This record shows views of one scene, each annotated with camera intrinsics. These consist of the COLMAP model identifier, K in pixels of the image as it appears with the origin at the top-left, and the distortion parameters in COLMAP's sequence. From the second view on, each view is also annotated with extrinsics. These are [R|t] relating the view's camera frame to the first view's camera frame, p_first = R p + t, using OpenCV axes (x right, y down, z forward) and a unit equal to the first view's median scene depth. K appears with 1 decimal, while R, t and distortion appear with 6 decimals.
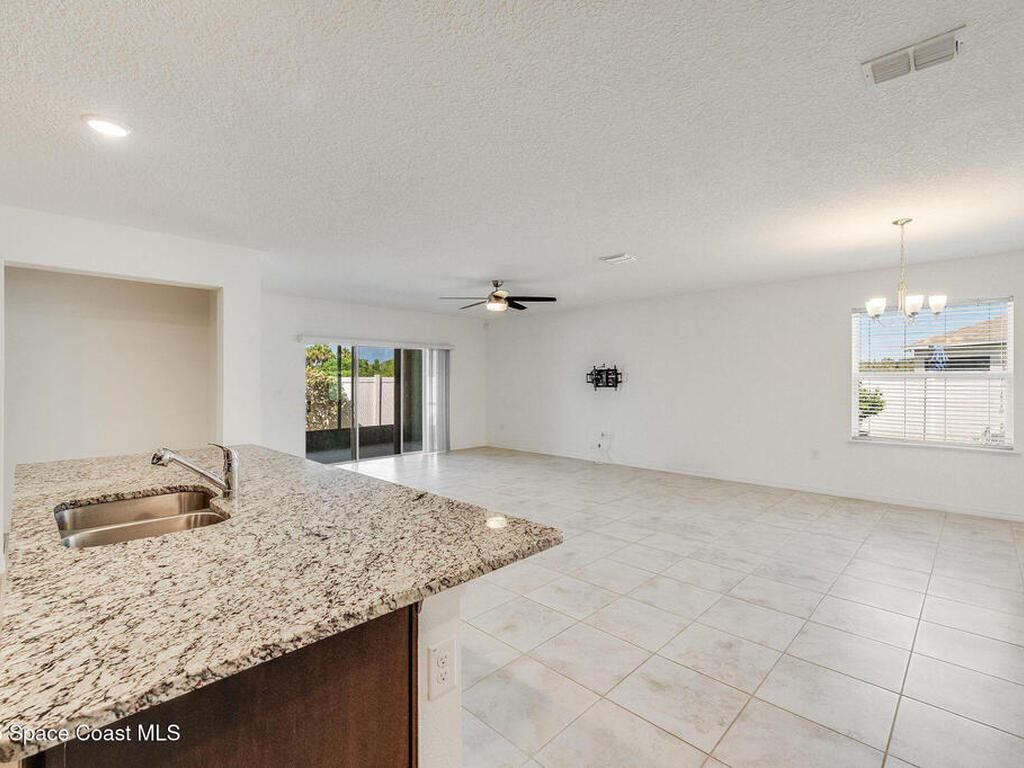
lens RADIAL K [[479.1, 0, 510.0], [0, 479.1, 378.9], [0, 0, 1]] dist [-0.010111, -0.000357]
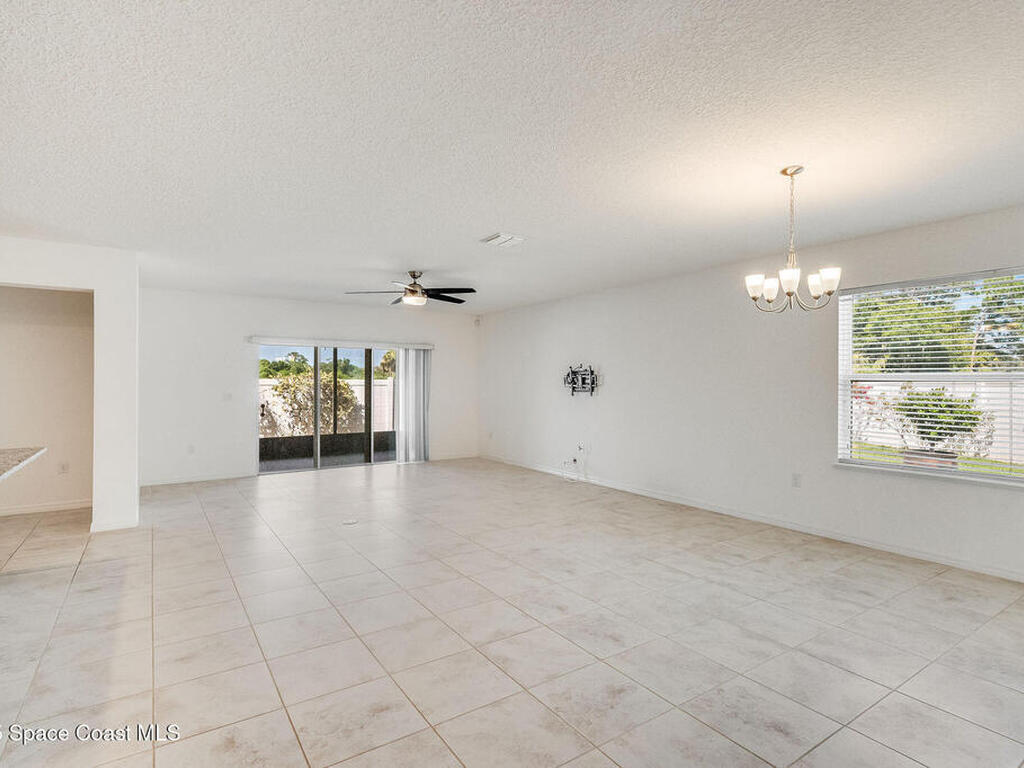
lens RADIAL K [[539.0, 0, 514.0], [0, 539.0, 385.5], [0, 0, 1]] dist [-0.001231, -0.001183]
pose [[0.980583, 0.002008, -0.196092, 0.309653], [-0.000324, 0.999963, 0.008623, -0.002137], [0.196102, -0.008392, 0.980548, 0.049967]]
